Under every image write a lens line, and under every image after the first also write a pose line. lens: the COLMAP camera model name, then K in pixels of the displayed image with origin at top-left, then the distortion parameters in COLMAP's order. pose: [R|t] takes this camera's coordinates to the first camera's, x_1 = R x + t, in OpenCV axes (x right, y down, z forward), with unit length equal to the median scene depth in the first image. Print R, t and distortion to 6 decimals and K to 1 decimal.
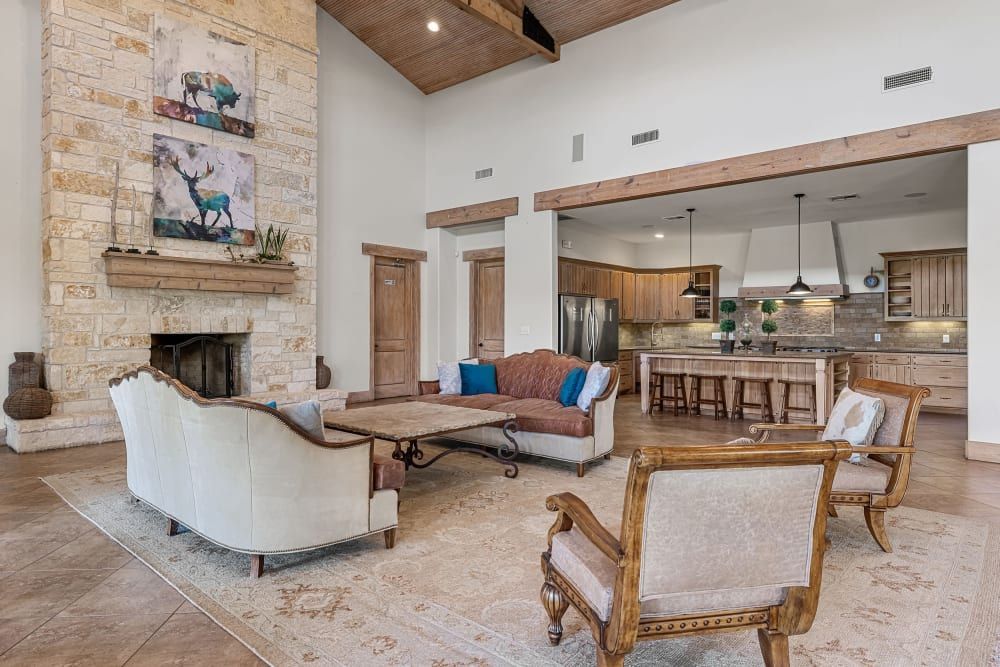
lens RADIAL K [[571.0, 0, 503.3], [0, 571.0, 324.2], [0, 0, 1]] dist [-0.017253, -0.001194]
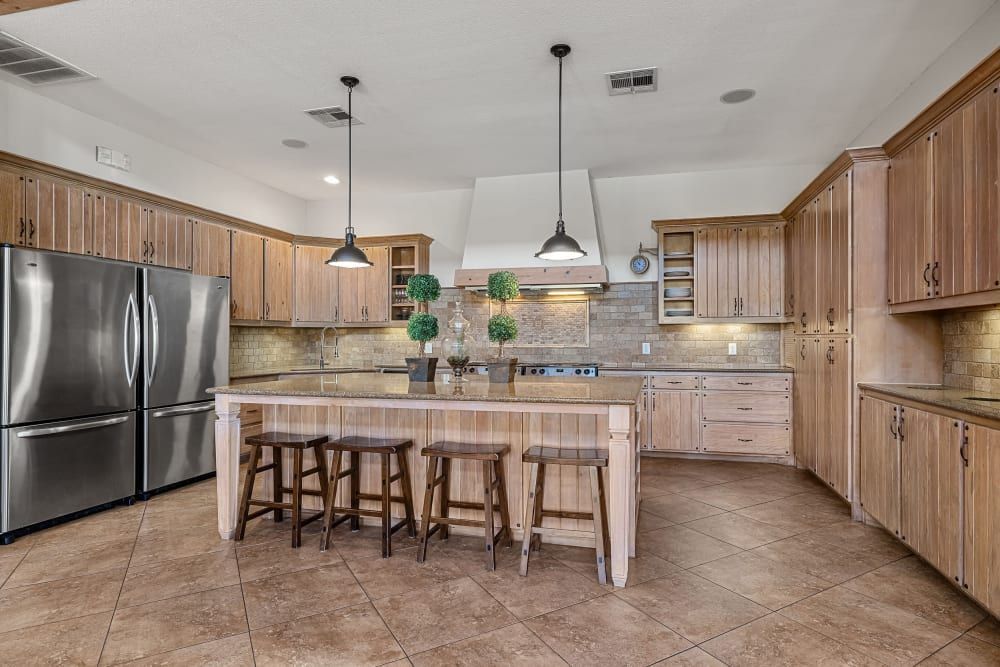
lens RADIAL K [[571.0, 0, 501.0], [0, 571.0, 335.3], [0, 0, 1]] dist [-0.017253, -0.001194]
pose [[0.904530, -0.000997, 0.426408, 0.220434], [0.001420, 0.999999, -0.000674, 0.008561], [-0.426407, 0.001215, 0.904531, 0.475961]]
